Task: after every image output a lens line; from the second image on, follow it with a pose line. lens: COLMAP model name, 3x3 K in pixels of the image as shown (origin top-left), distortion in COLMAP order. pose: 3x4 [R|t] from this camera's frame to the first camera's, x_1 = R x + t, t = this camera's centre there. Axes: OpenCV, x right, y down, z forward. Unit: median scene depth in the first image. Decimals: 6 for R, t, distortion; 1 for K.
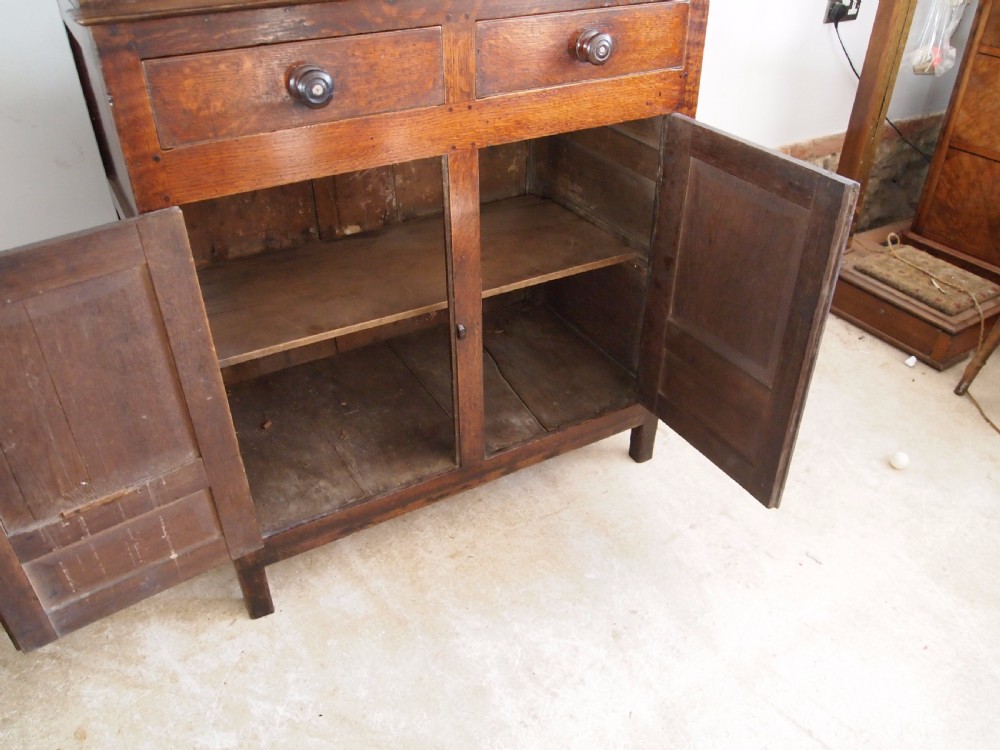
lens RADIAL K [[801.6, 0, 499.7], [0, 801.6, 377.6], [0, 0, 1]] dist [-0.044669, -0.002165]
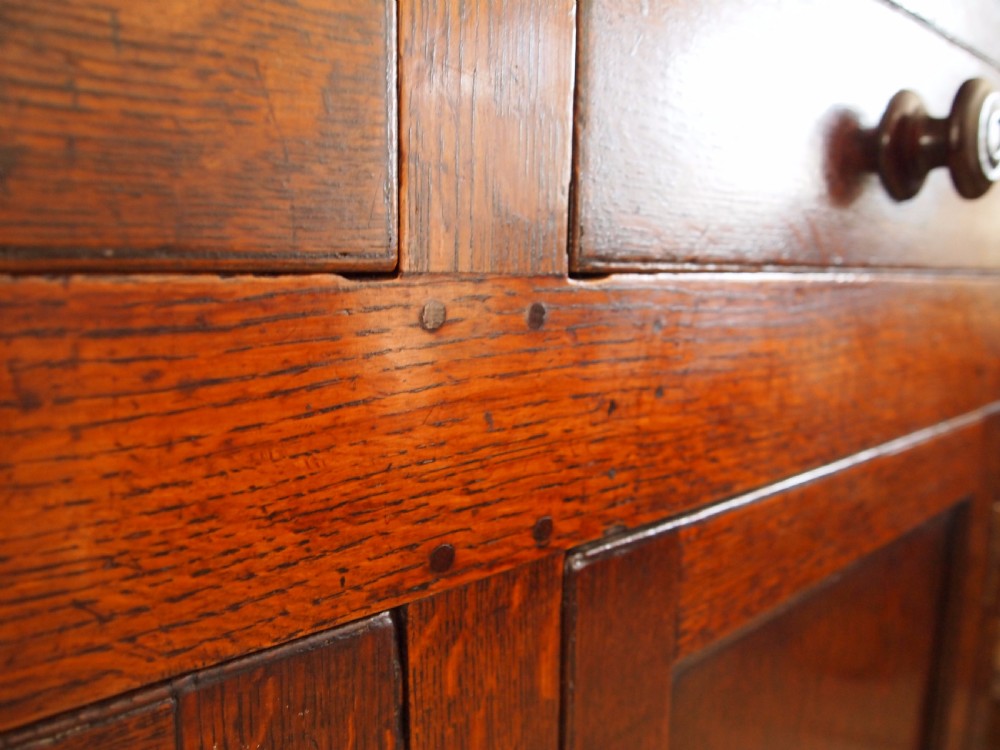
lens RADIAL K [[805.5, 0, 498.9], [0, 805.5, 377.1], [0, 0, 1]] dist [-0.042586, -0.001346]
pose [[0.980699, -0.022535, 0.194220, -0.062995], [0.106269, 0.895242, -0.432723, -0.206201], [-0.164123, 0.445010, 0.880358, 0.693603]]
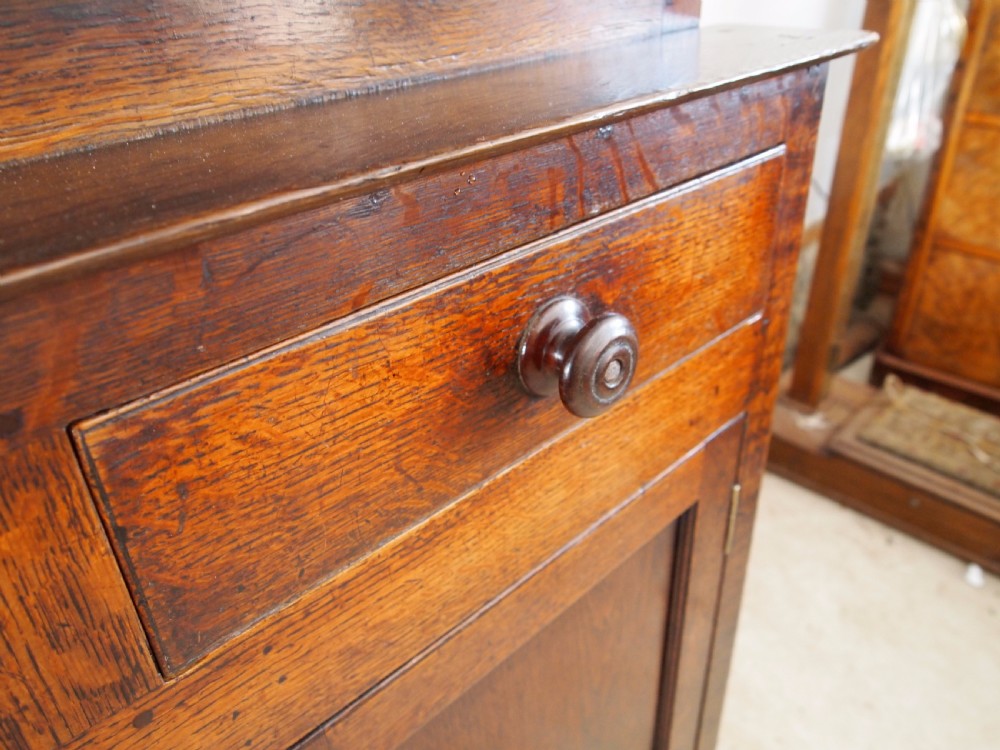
lens RADIAL K [[781.4, 0, 500.0], [0, 781.4, 375.0], [0, 0, 1]] dist [-0.039711, 0.000761]
pose [[0.970554, -0.148964, 0.189302, 0.030381], [0.161258, 0.985583, -0.051203, -0.332775], [-0.178945, 0.080222, 0.980583, 0.605323]]
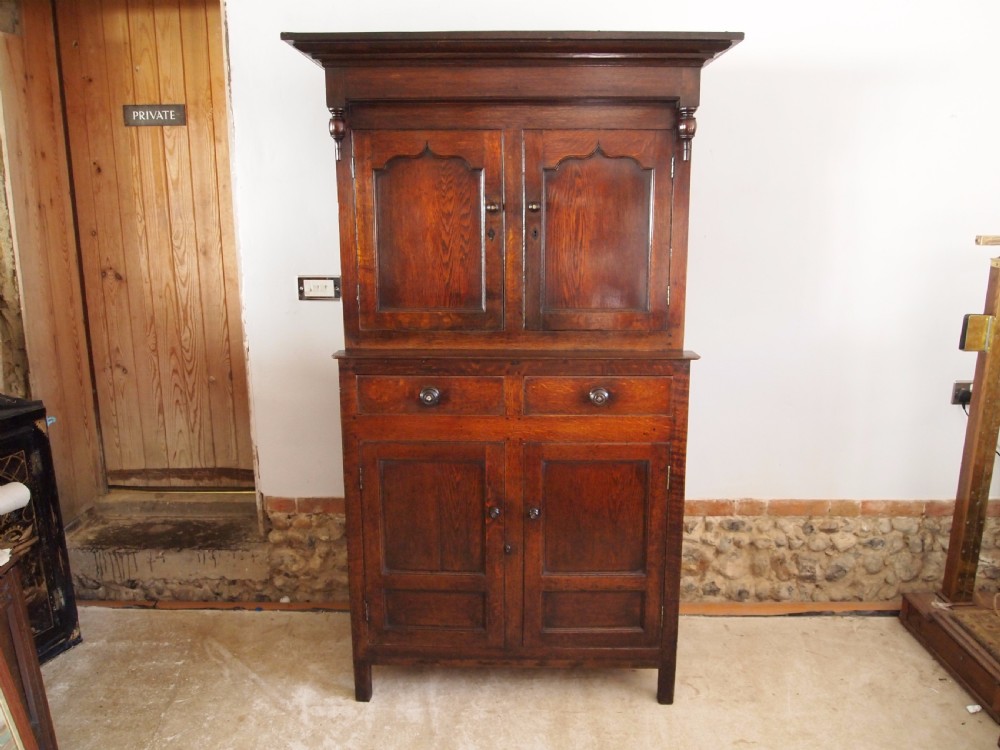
lens RADIAL K [[805.5, 0, 498.9], [0, 805.5, 377.1], [0, 0, 1]] dist [-0.042586, -0.001346]
pose [[0.858357, 0.109171, -0.501304, 0.673173], [-0.289631, 0.909622, -0.297828, 0.108657], [0.423483, 0.400836, 0.812399, -0.443563]]
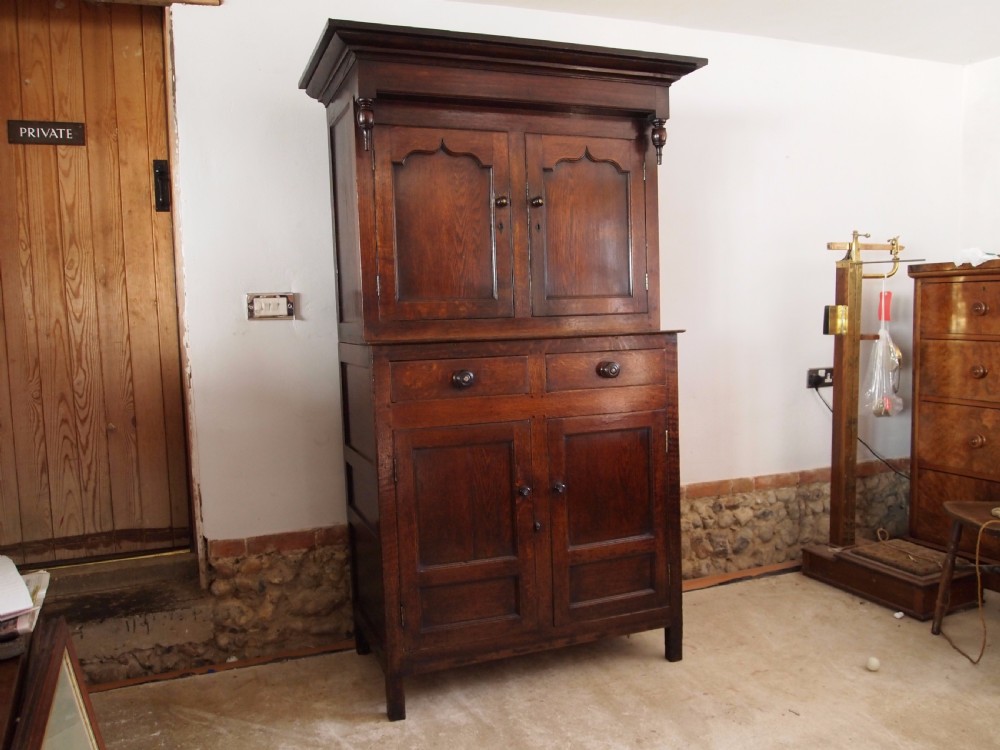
lens RADIAL K [[805.5, 0, 498.9], [0, 805.5, 377.1], [0, 0, 1]] dist [-0.042586, -0.001346]
pose [[0.987362, -0.017072, -0.157557, 0.133499], [-0.063612, 0.867887, -0.492673, 0.471860], [0.145153, 0.496469, 0.855832, -0.564485]]
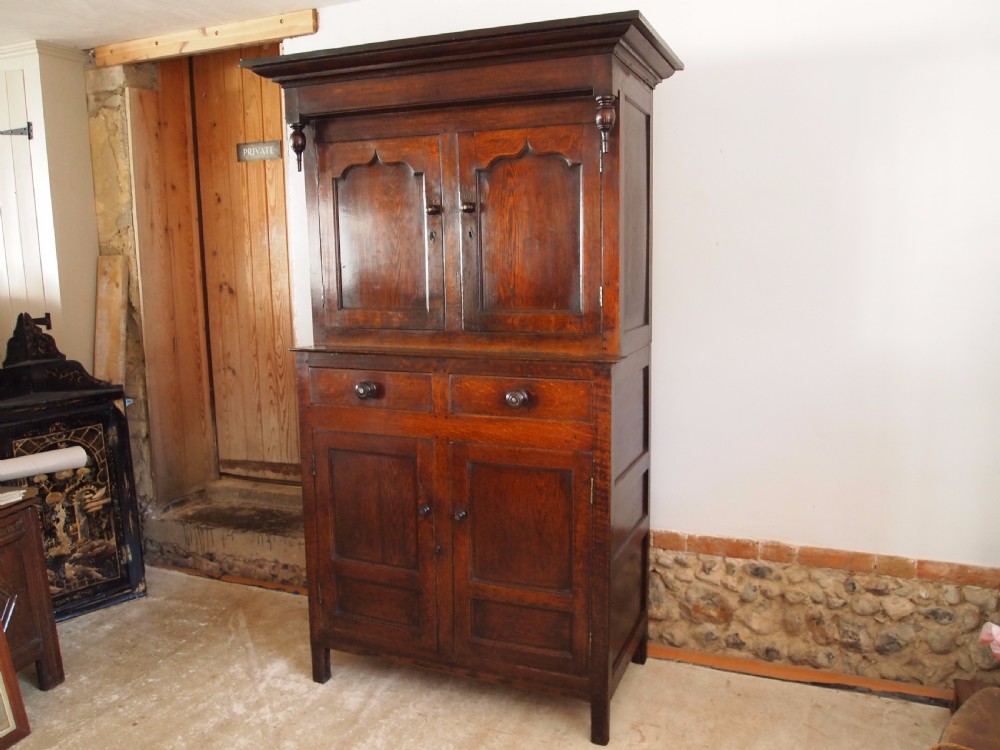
lens RADIAL K [[805.5, 0, 498.9], [0, 805.5, 377.1], [0, 0, 1]] dist [-0.042586, -0.001346]
pose [[0.616219, 0.109199, -0.779968, 1.183170], [-0.436129, 0.871946, -0.222490, -0.050447], [0.655794, 0.477269, 0.584935, -0.032756]]
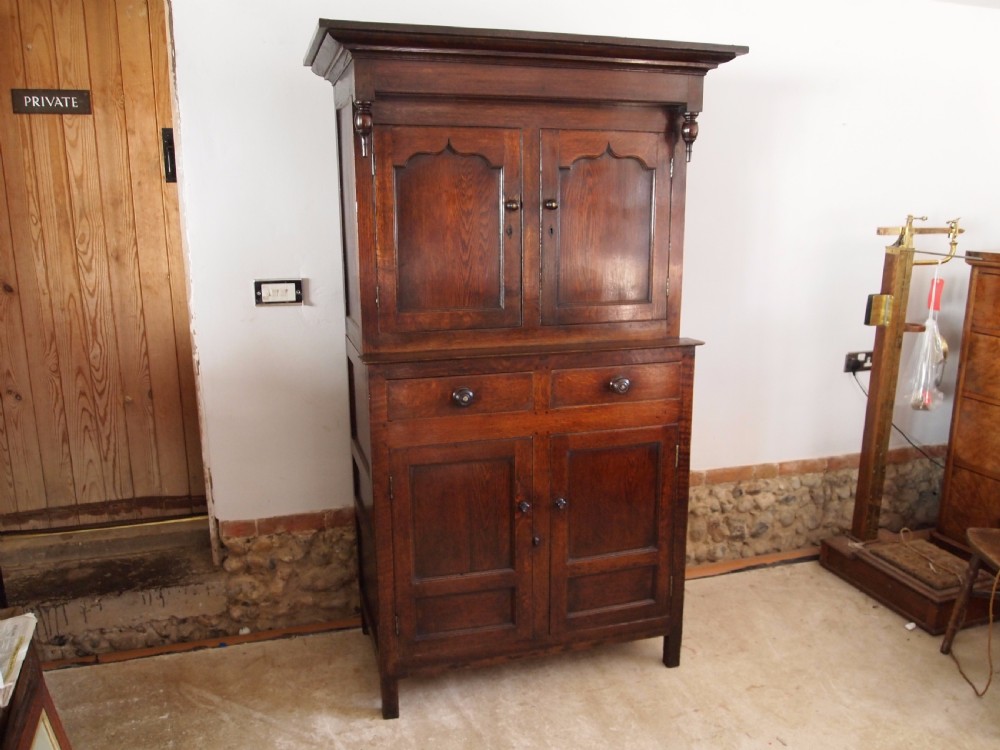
lens RADIAL K [[805.5, 0, 498.9], [0, 805.5, 377.1], [0, 0, 1]] dist [-0.042586, -0.001346]
pose [[0.973311, 0.048663, -0.224272, 0.218860], [-0.128552, 0.925157, -0.357153, 0.217279], [0.190107, 0.376452, 0.906721, -0.608237]]
